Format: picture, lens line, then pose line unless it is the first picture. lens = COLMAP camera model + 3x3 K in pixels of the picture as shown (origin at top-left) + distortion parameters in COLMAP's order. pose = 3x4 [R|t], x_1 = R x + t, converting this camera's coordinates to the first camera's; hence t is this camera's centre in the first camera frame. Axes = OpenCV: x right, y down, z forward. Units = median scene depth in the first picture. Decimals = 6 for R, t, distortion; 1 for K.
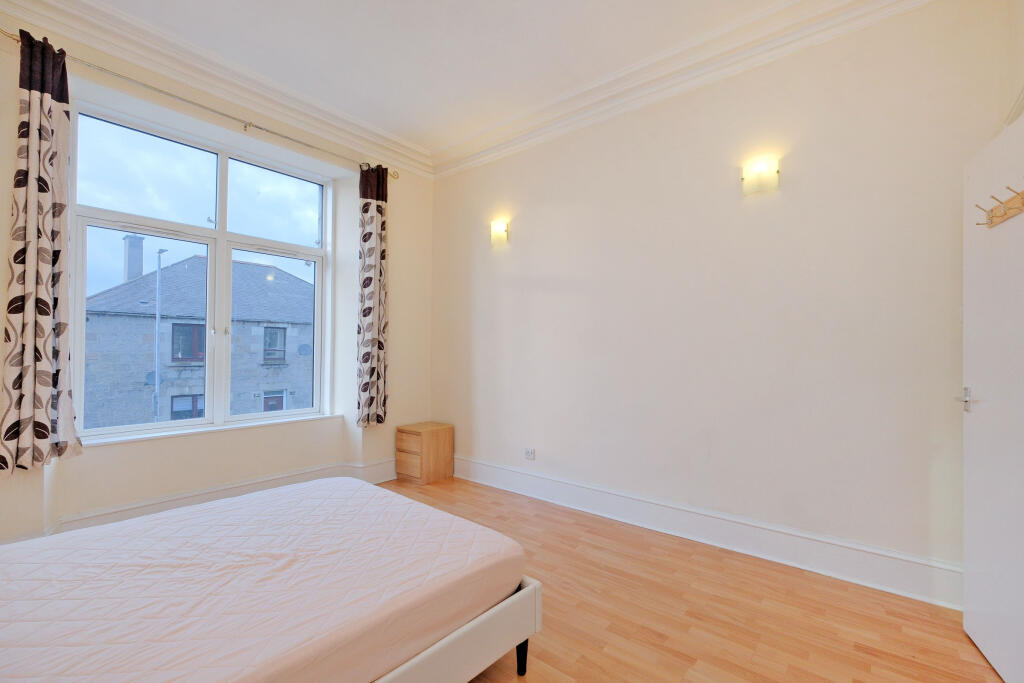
lens RADIAL K [[449.0, 0, 515.7], [0, 449.0, 351.8], [0, 0, 1]] dist [-0.002529, 0.000365]
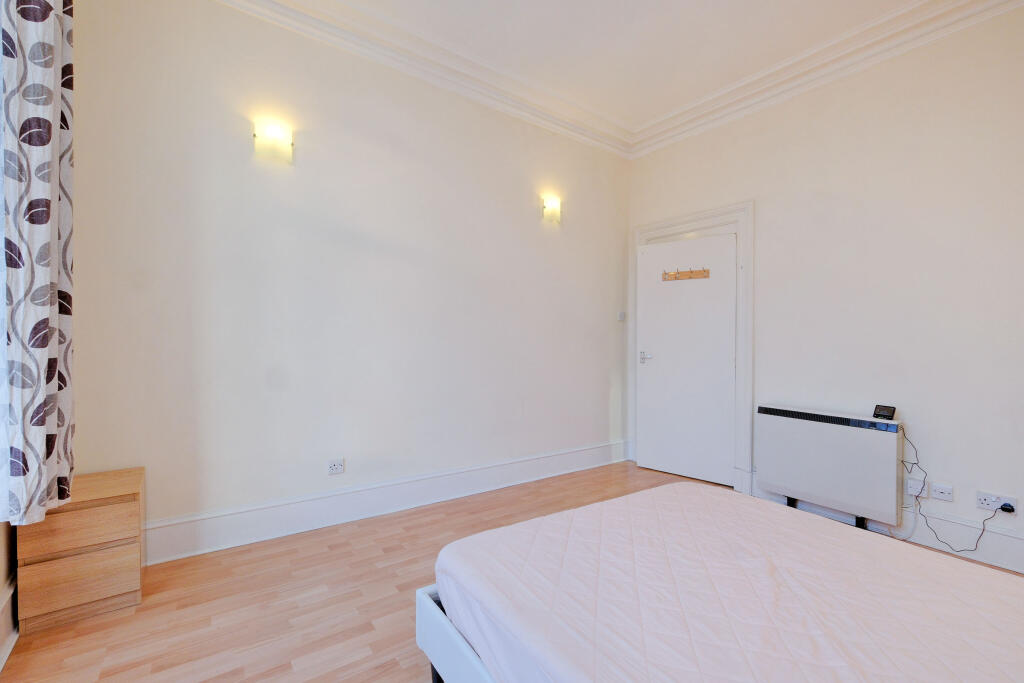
lens RADIAL K [[449.0, 0, 514.8], [0, 449.0, 342.8], [0, 0, 1]] dist [-0.002529, 0.000365]
pose [[0.243751, -0.007418, 0.969810, -0.613728], [-0.015405, 0.999815, 0.011519, 0.010236], [-0.969716, -0.017748, 0.243591, 0.538881]]
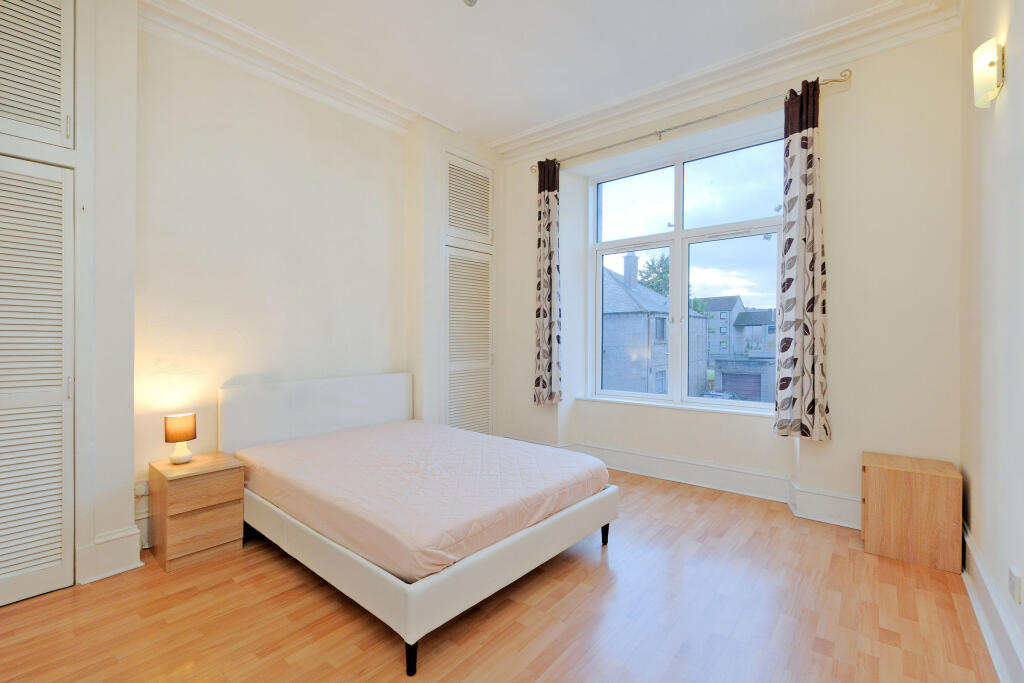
lens RADIAL K [[449.0, 0, 513.0], [0, 449.0, 335.5], [0, 0, 1]] dist [-0.002529, 0.000365]
pose [[0.013256, -0.015608, -0.999790, 0.434712], [-0.000681, 0.999878, -0.015618, 0.009474], [0.999912, 0.000888, 0.013244, 0.541249]]
